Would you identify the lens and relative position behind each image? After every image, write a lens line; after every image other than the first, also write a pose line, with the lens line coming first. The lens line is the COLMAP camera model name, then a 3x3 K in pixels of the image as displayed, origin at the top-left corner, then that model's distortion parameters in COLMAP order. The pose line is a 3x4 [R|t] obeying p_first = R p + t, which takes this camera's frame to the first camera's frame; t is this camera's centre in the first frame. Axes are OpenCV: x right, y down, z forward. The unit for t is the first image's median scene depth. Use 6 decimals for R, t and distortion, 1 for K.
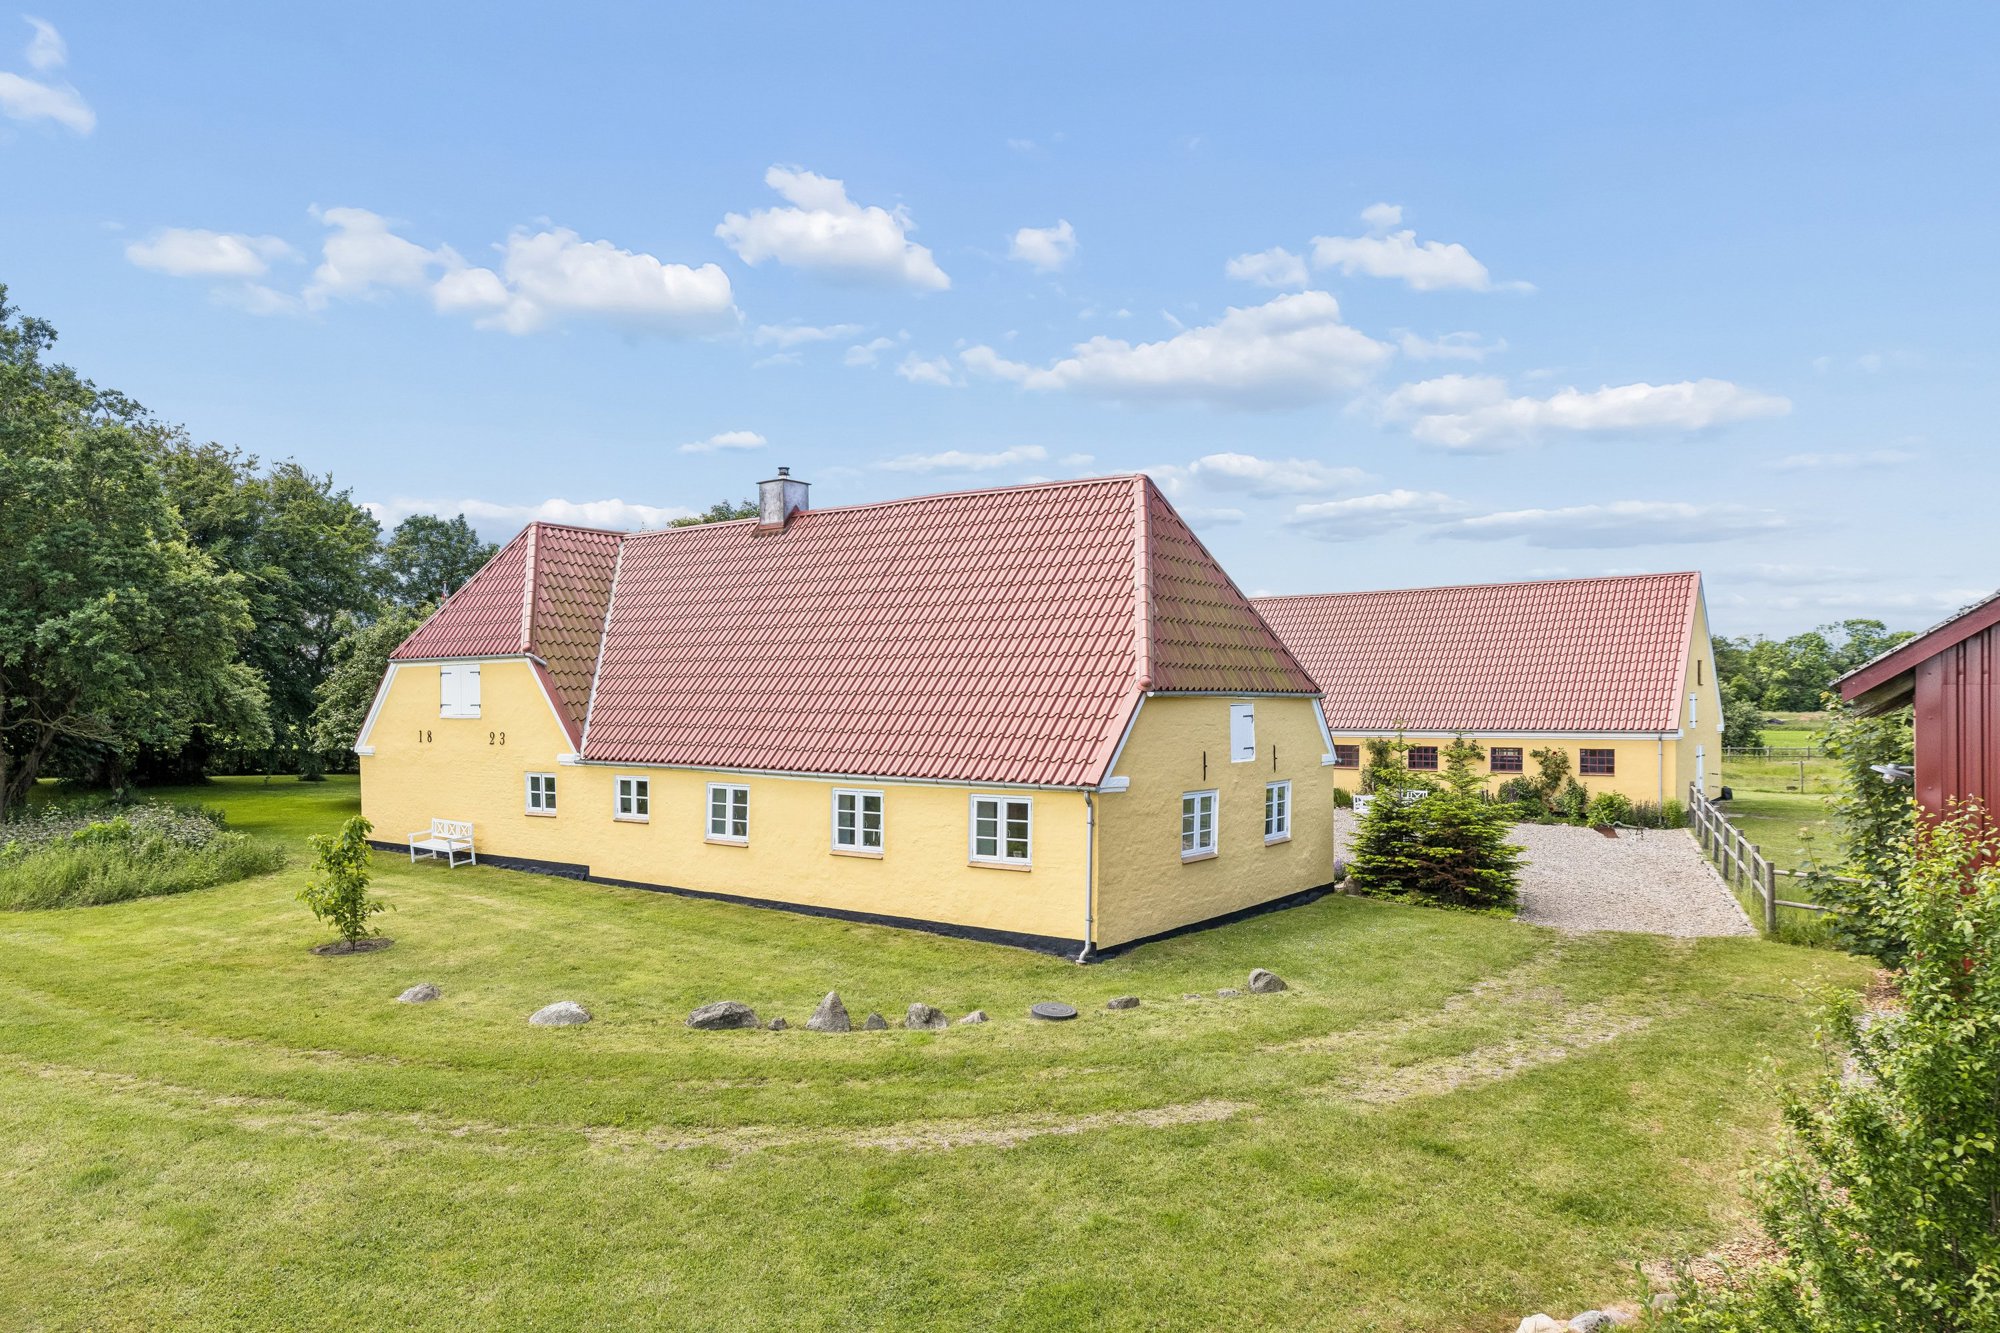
lens RADIAL K [[1316.9, 0, 1010.0], [0, 1316.9, 665.5], [0, 0, 1]] dist [-0.003750, 0.001448]
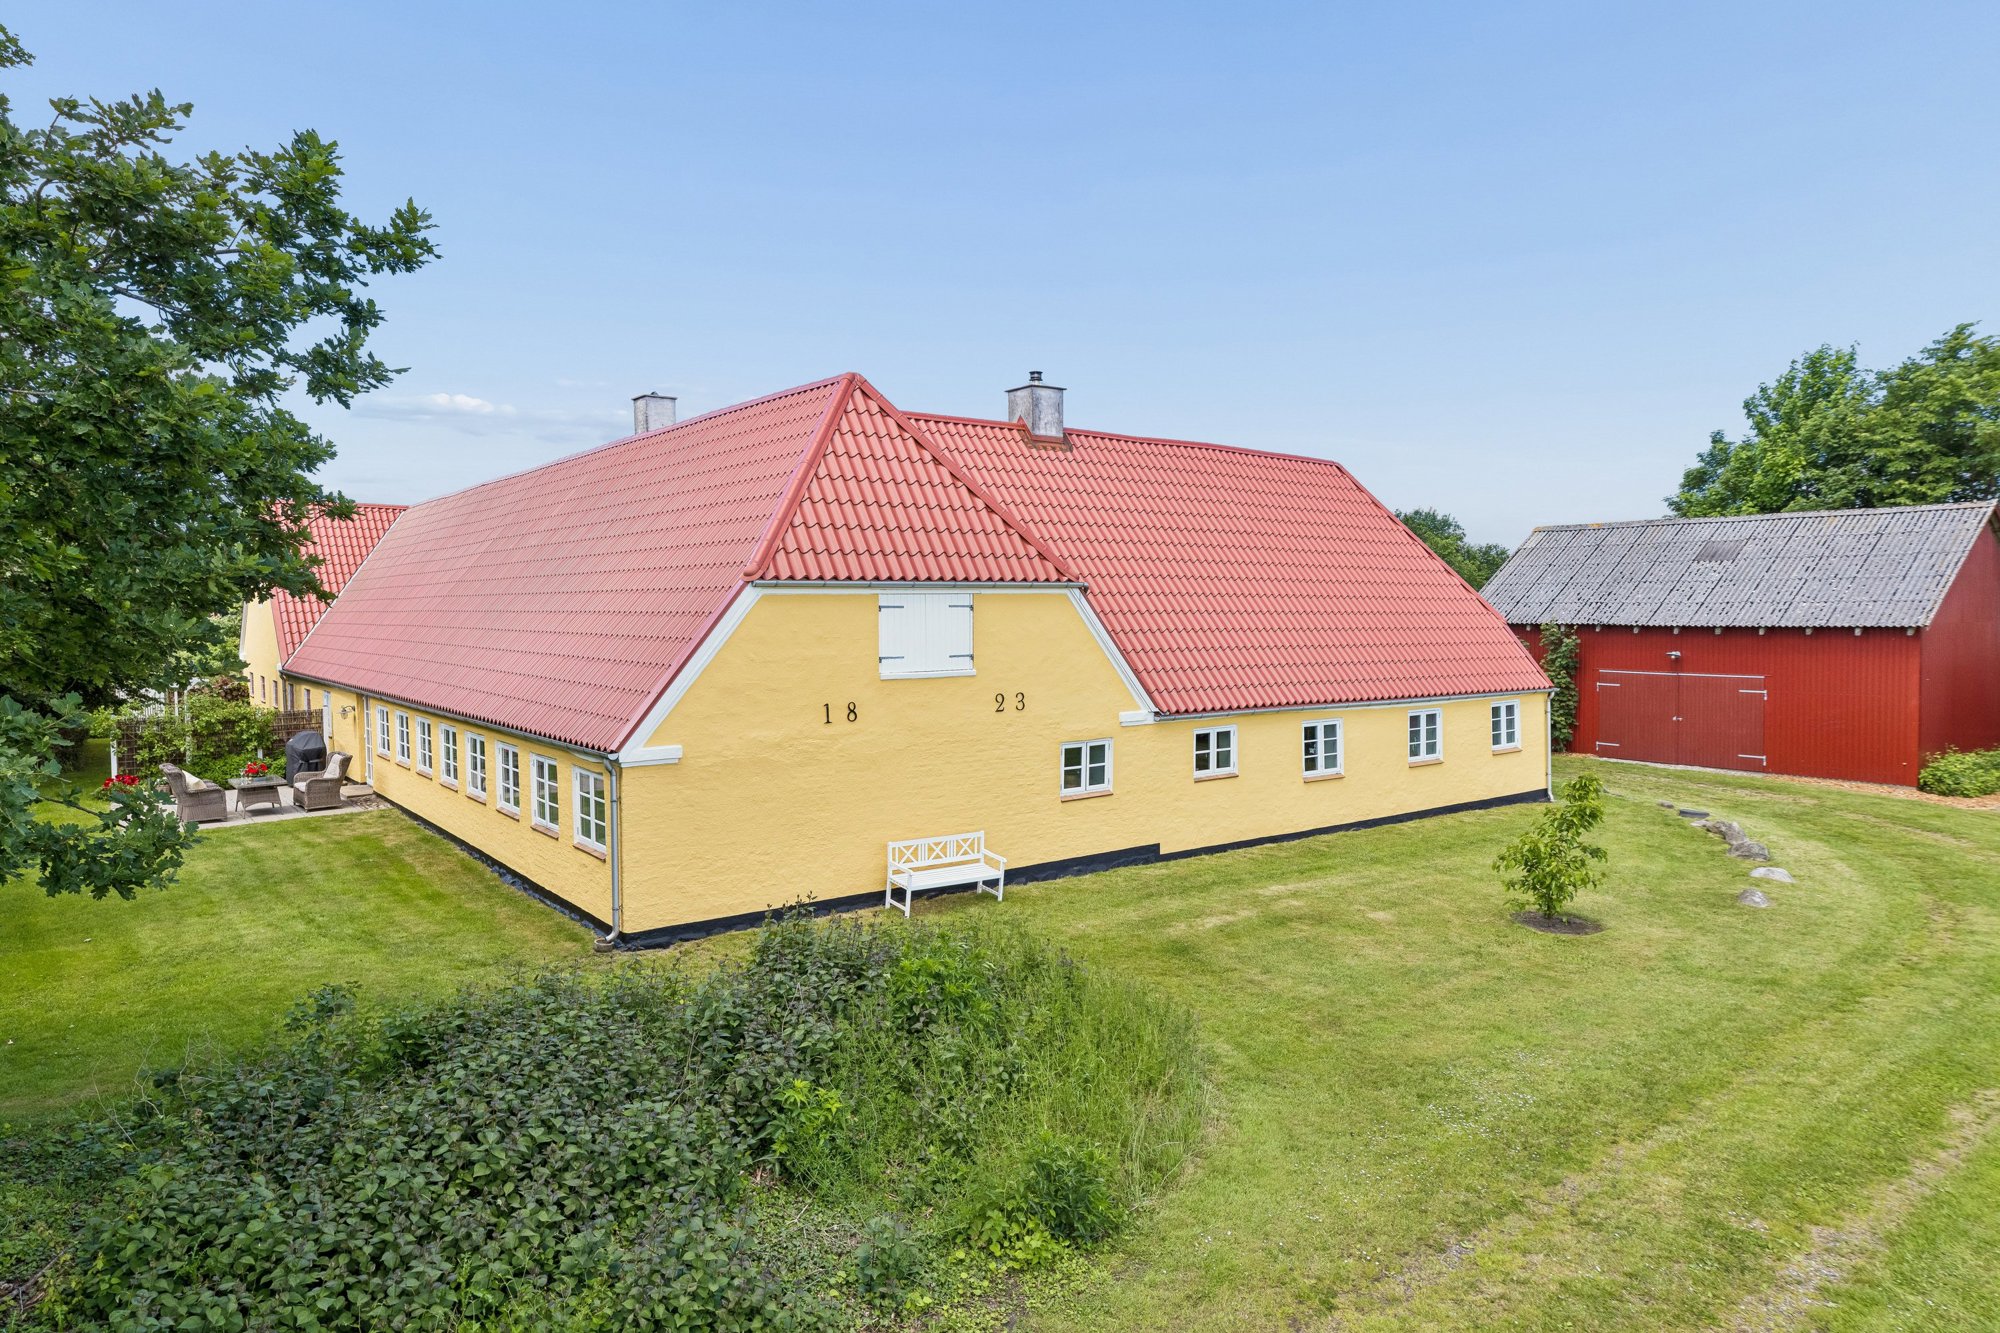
lens RADIAL K [[1316.9, 0, 1000.8], [0, 1316.9, 668.2], [0, 0, 1]] dist [-0.003750, 0.001448]
pose [[0.253051, -0.008275, 0.967418, -2.614147], [0.017389, 0.999841, 0.004004, 0.084748], [-0.967297, 0.015810, 0.253155, 2.020018]]
